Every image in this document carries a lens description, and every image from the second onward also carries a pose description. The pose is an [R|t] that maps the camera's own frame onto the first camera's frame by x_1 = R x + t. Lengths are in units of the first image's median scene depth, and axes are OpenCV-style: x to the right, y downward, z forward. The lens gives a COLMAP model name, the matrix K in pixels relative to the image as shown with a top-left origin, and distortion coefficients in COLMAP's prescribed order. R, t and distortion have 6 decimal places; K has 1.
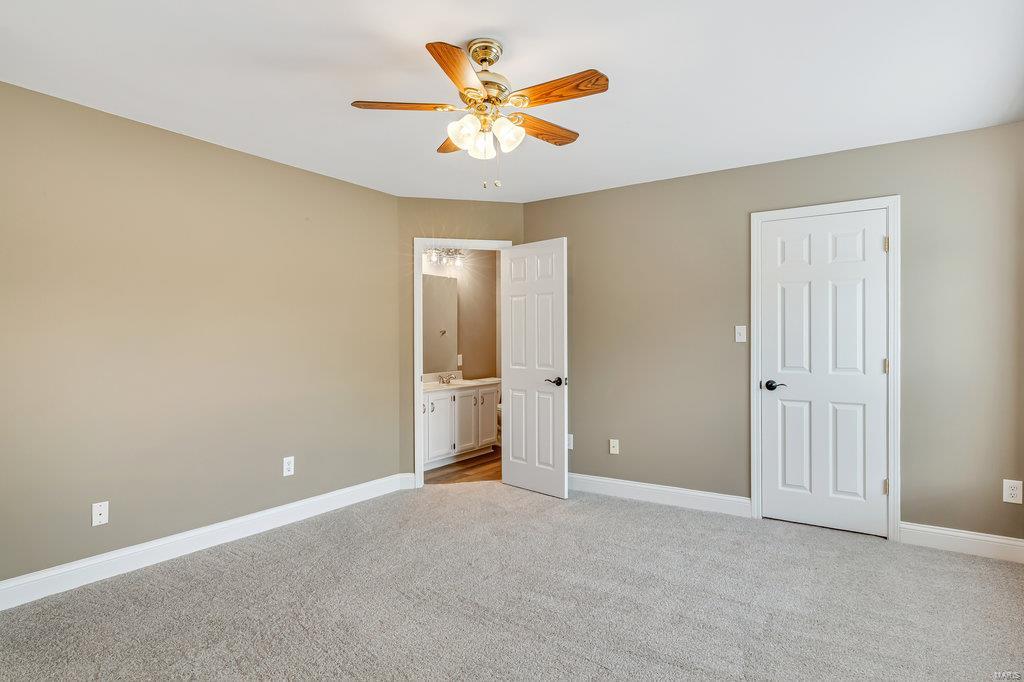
lens RADIAL K [[565.6, 0, 510.8], [0, 565.6, 341.5], [0, 0, 1]] dist [0.003026, 0.000723]
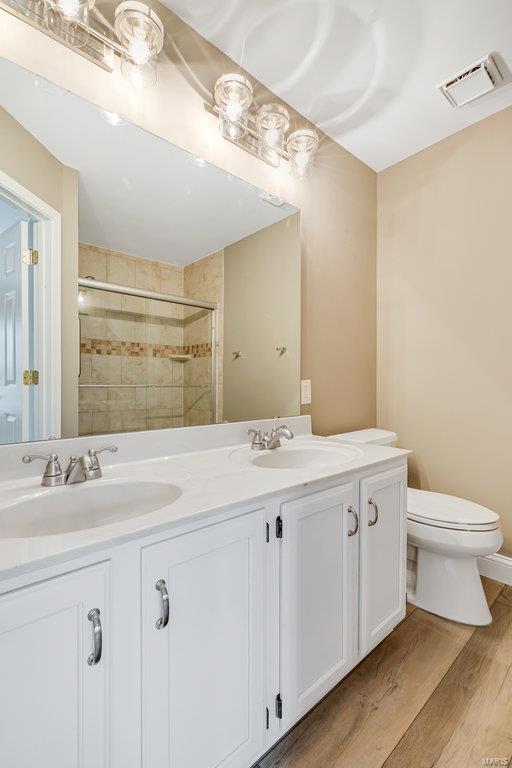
lens RADIAL K [[343.3, 0, 255.7], [0, 343.3, 389.0], [0, 0, 1]] dist [0.005250, -0.001222]
pose [[0.967649, 0.001227, -0.252298, -0.060189], [-0.000797, 0.999998, 0.001804, 0.030336], [0.252300, -0.001544, 0.967648, 0.729685]]
